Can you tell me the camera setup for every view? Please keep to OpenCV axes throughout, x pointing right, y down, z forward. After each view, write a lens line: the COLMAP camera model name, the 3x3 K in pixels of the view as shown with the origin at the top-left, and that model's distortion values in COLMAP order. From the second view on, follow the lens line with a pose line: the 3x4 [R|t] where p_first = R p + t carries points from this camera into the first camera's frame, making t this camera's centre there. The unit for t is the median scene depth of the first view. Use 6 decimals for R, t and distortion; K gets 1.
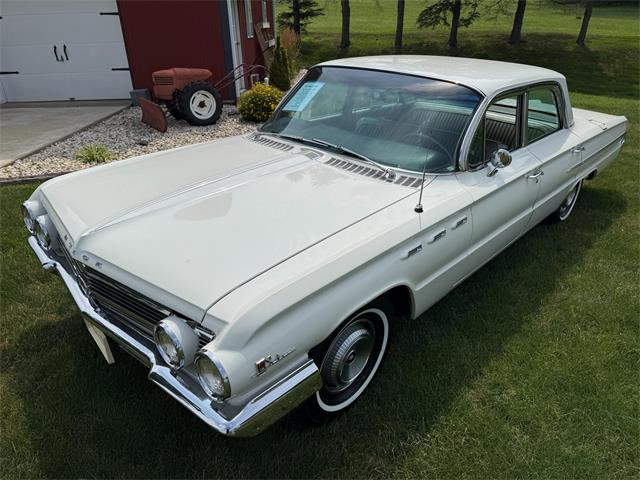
lens RADIAL K [[454.0, 0, 320.0], [0, 454.0, 240.0], [0, 0, 1]] dist [0.041863, -0.050608]
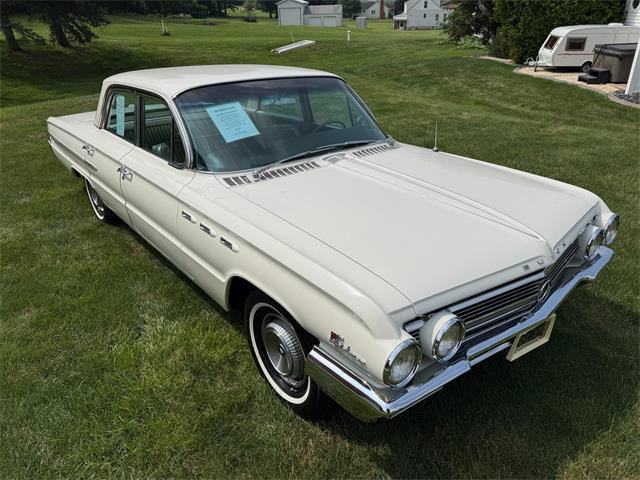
lens RADIAL K [[454.0, 0, 320.0], [0, 454.0, 240.0], [0, 0, 1]] dist [0.041863, -0.050608]
pose [[0.119522, -0.437711, 0.891136, -0.993113], [0.456890, 0.821131, 0.342046, -0.390677], [-0.881457, 0.366269, 0.298129, 0.748250]]
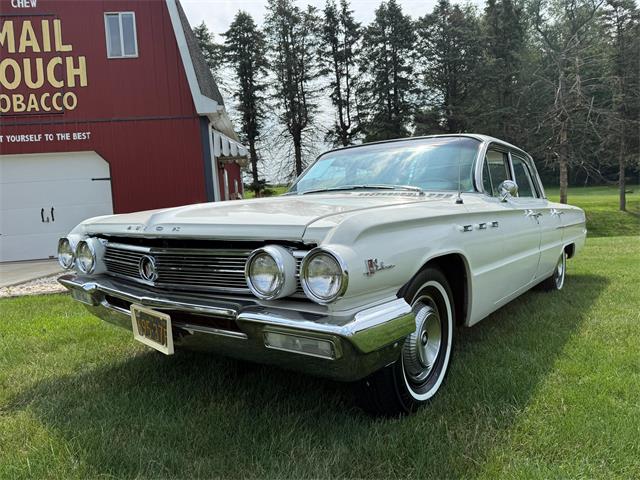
lens RADIAL K [[454.0, 0, 320.0], [0, 454.0, 240.0], [0, 0, 1]] dist [0.041863, -0.050608]
pose [[0.993521, -0.046433, 0.103731, -0.175515], [0.083279, 0.918535, -0.386469, 0.308997], [-0.077336, 0.392604, 0.916450, 0.043746]]
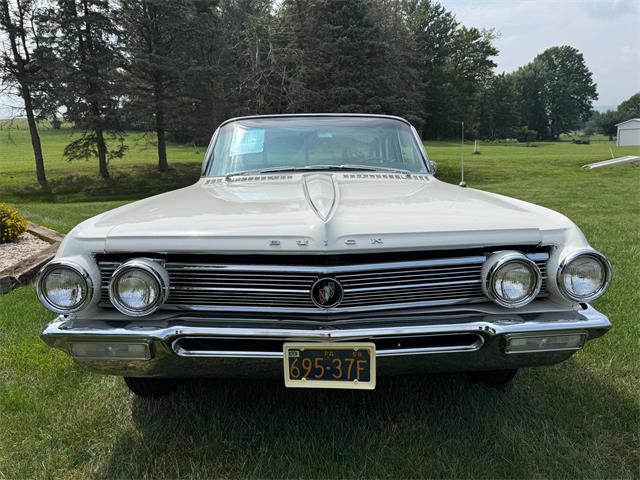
lens RADIAL K [[454.0, 0, 320.0], [0, 454.0, 240.0], [0, 0, 1]] dist [0.041863, -0.050608]
pose [[0.706685, -0.155676, 0.690190, -0.706919], [0.344244, 0.927899, -0.143178, 0.084147], [-0.618137, 0.338775, 0.709322, 0.308209]]
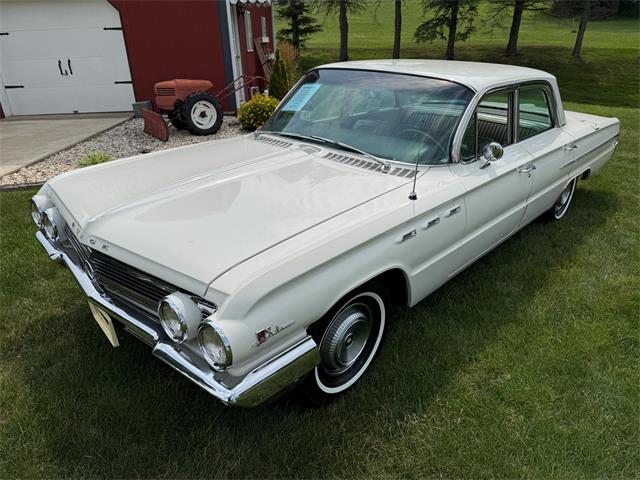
lens RADIAL K [[454.0, 0, 320.0], [0, 454.0, 240.0], [0, 0, 1]] dist [0.041863, -0.050608]
pose [[0.999957, -0.009048, -0.001936, 0.005112], [0.008983, 0.999474, -0.031149, 0.046172], [0.002217, 0.031131, 0.999513, -0.025298]]
